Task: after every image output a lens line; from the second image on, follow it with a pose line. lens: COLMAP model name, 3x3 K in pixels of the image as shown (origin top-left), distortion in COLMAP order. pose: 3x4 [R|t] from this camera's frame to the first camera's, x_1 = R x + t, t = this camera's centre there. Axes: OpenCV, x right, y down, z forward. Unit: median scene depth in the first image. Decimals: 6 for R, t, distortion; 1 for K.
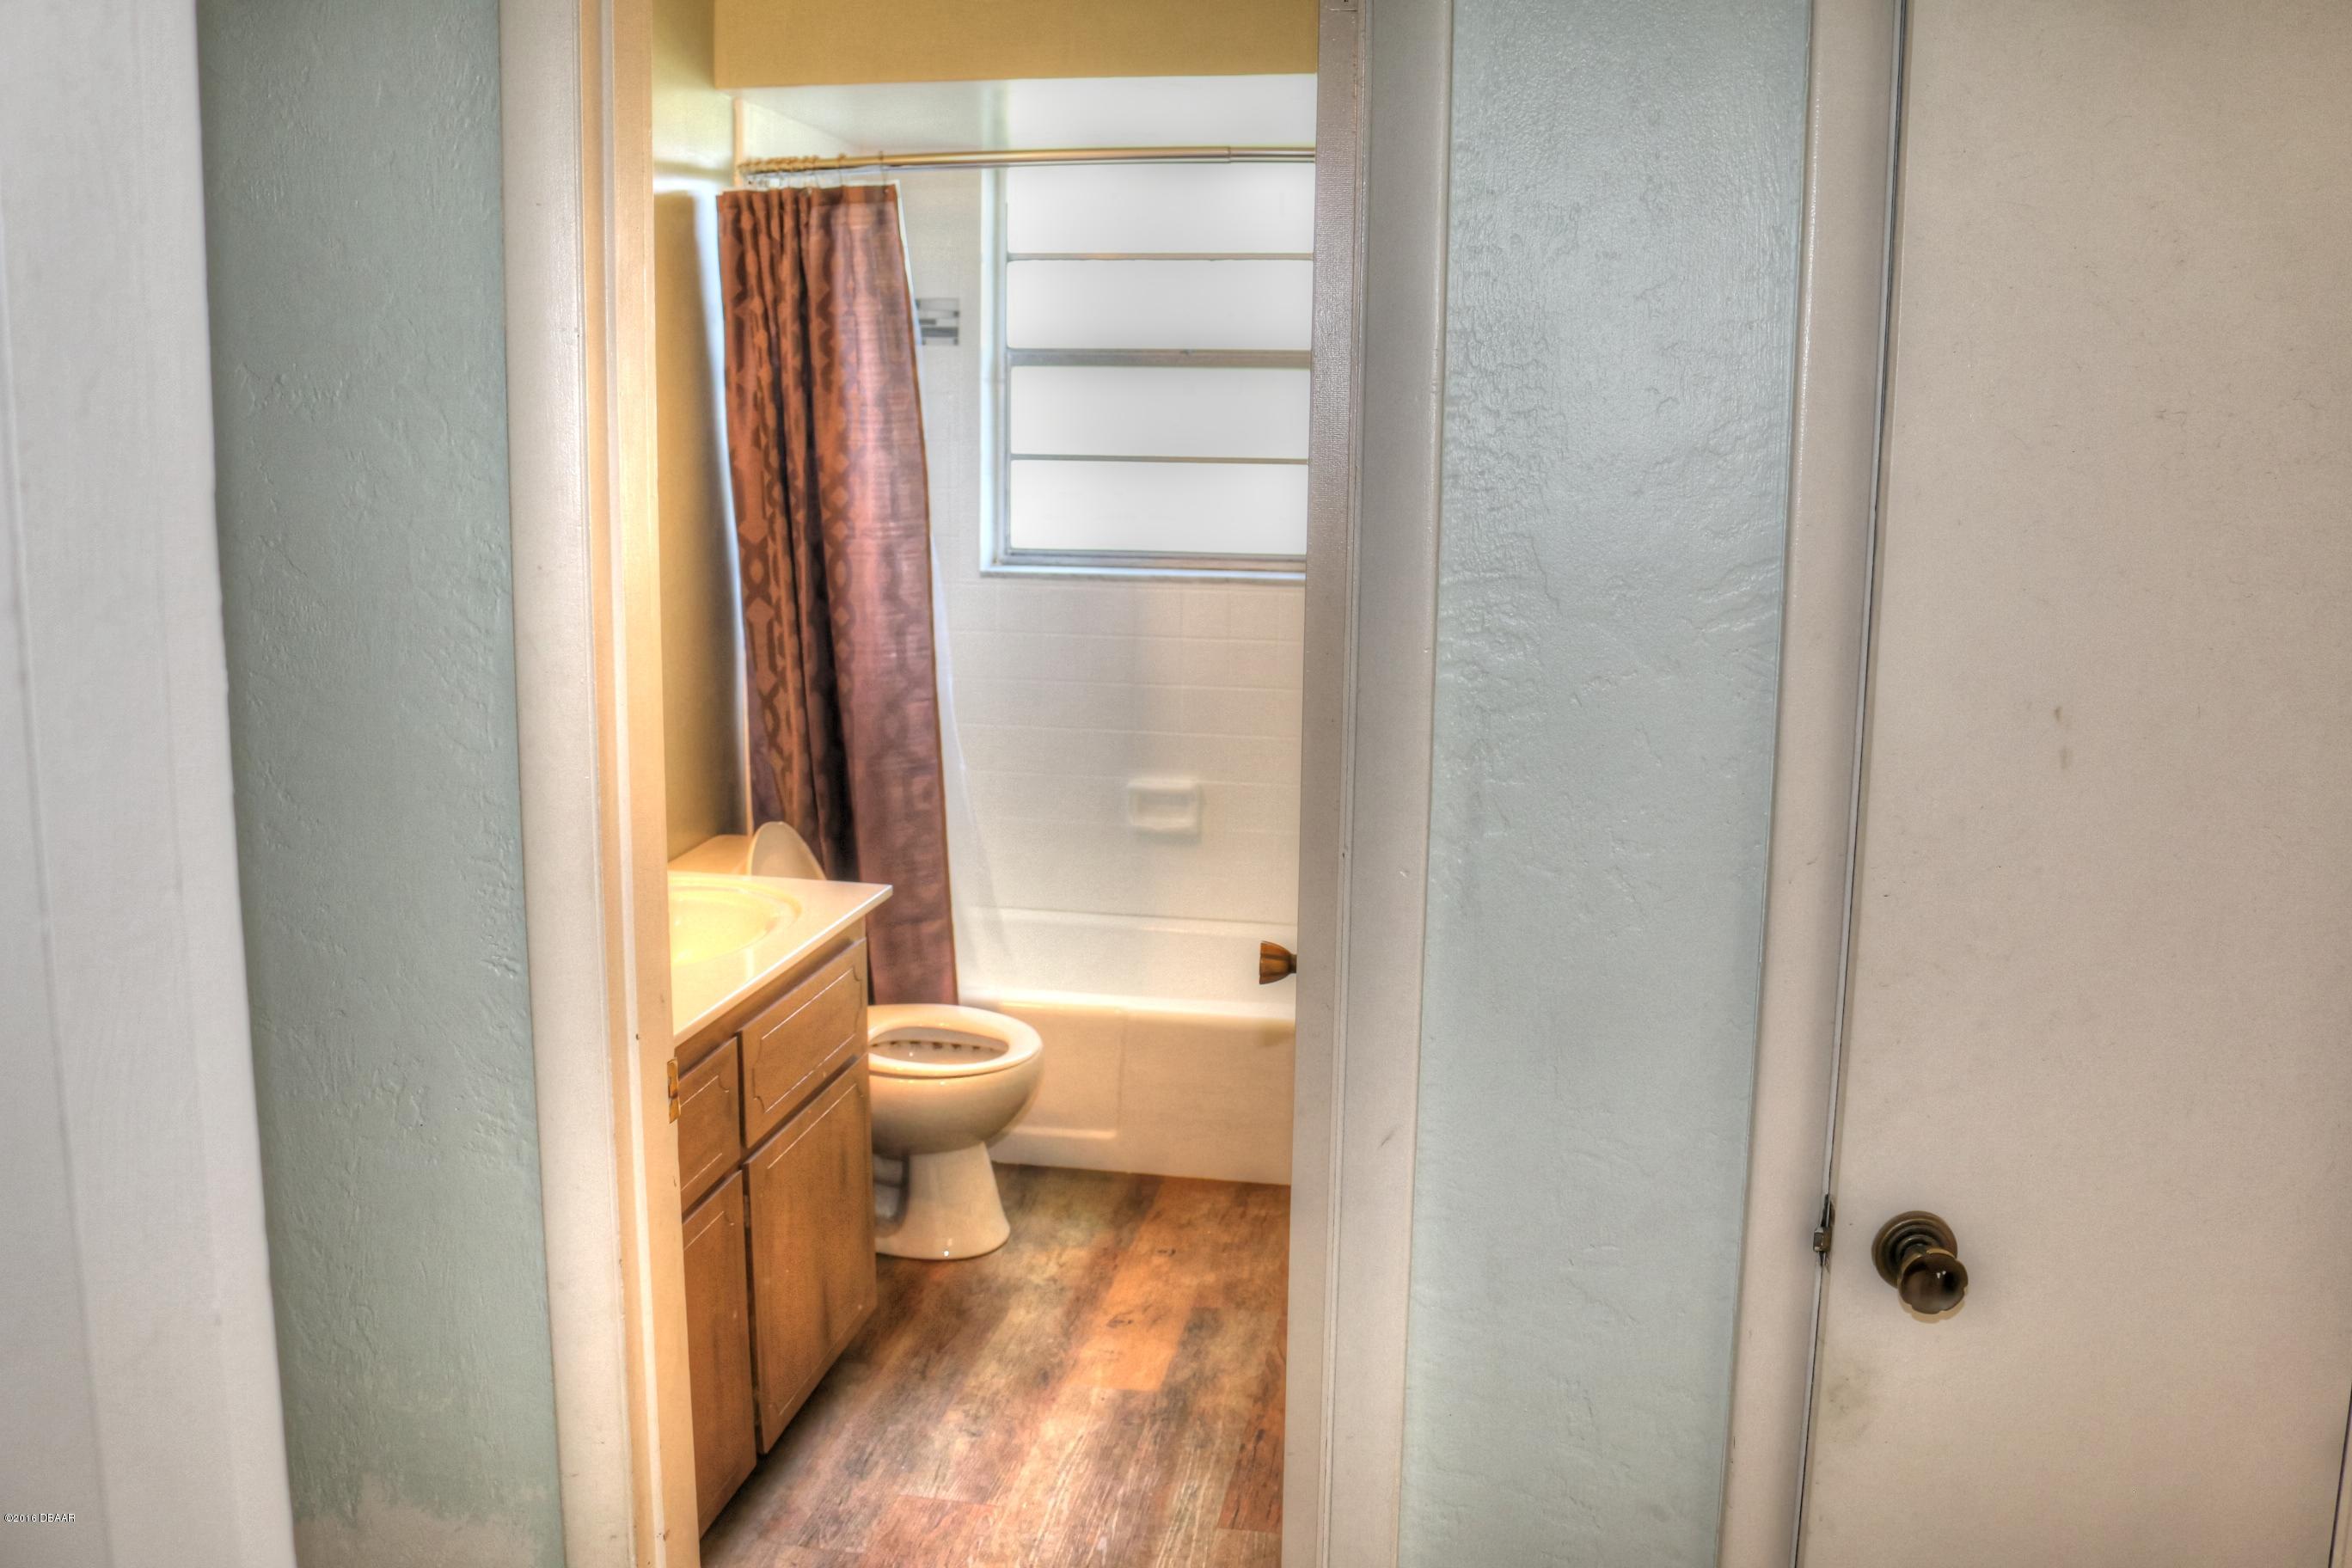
lens RADIAL K [[1935.9, 0, 1179.1], [0, 1935.9, 783.7], [0, 0, 1]] dist [-0.155689, 0.114500]
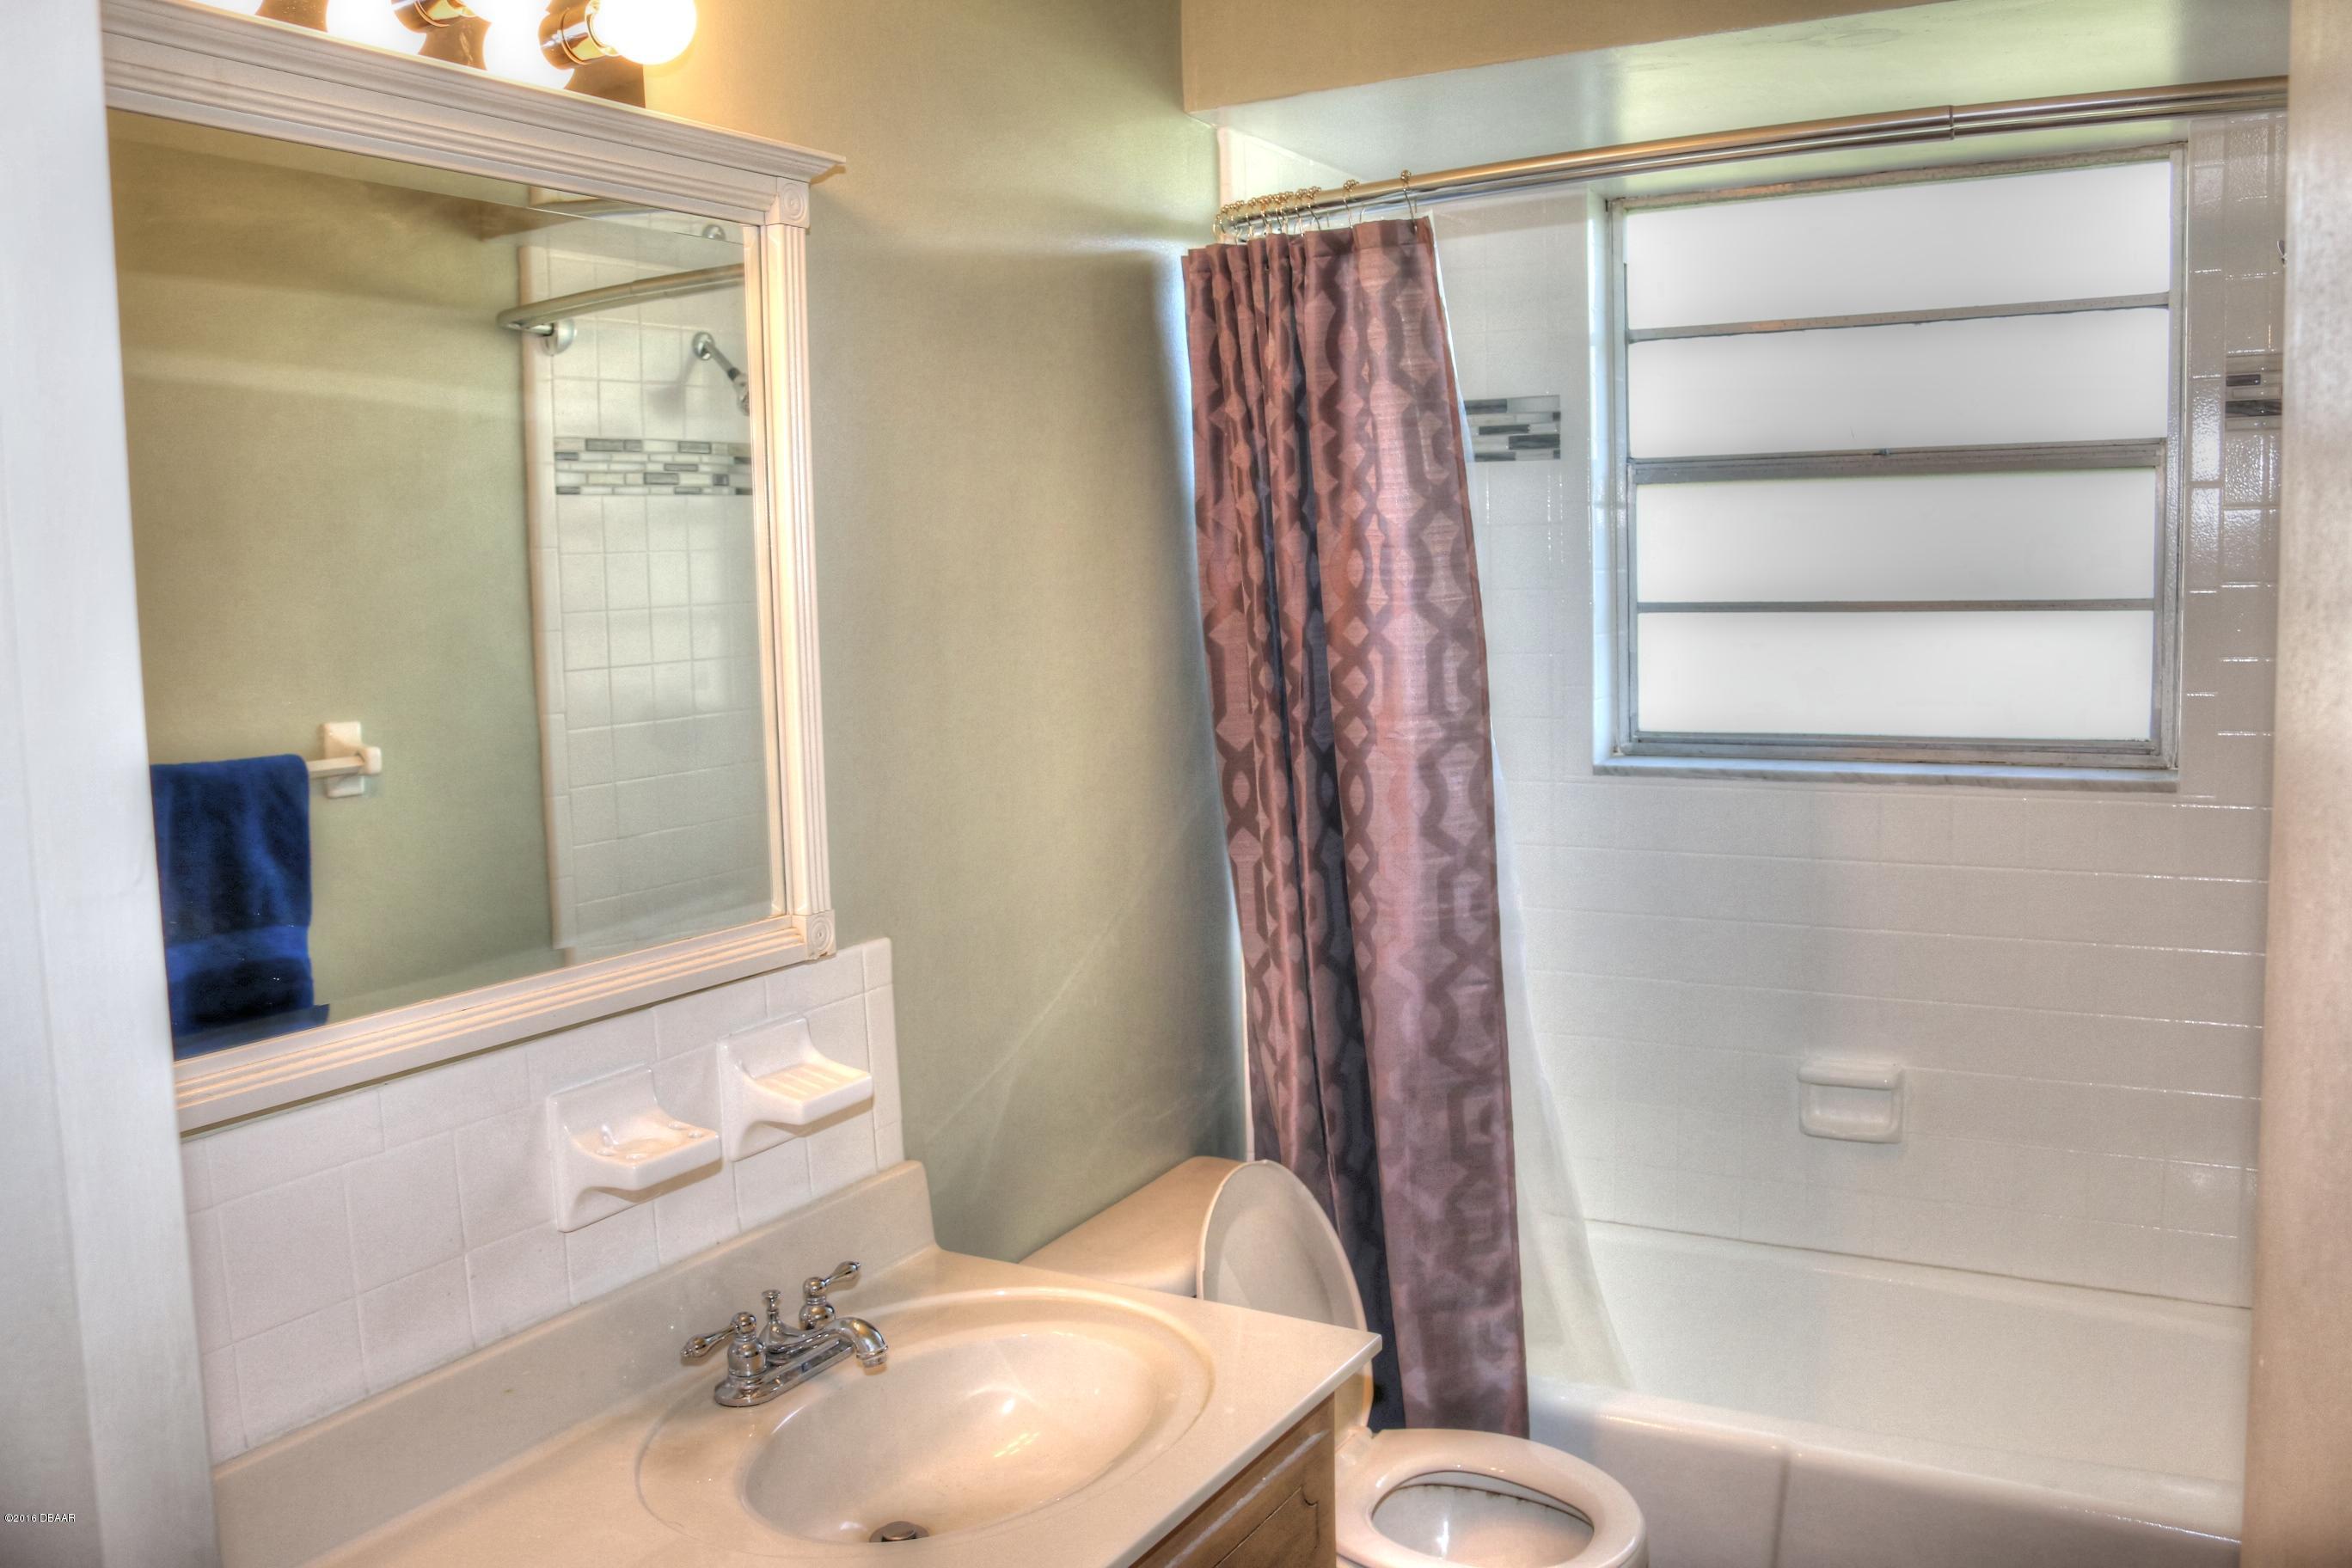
lens RADIAL K [[1935.9, 0, 1170.6], [0, 1935.9, 783.7], [0, 0, 1]] dist [-0.155689, 0.114500]
pose [[0.938569, -0.001803, -0.345087, -0.003009], [-0.021599, 0.997719, -0.063958, -0.068261], [0.344415, 0.067482, 0.936389, 0.339293]]
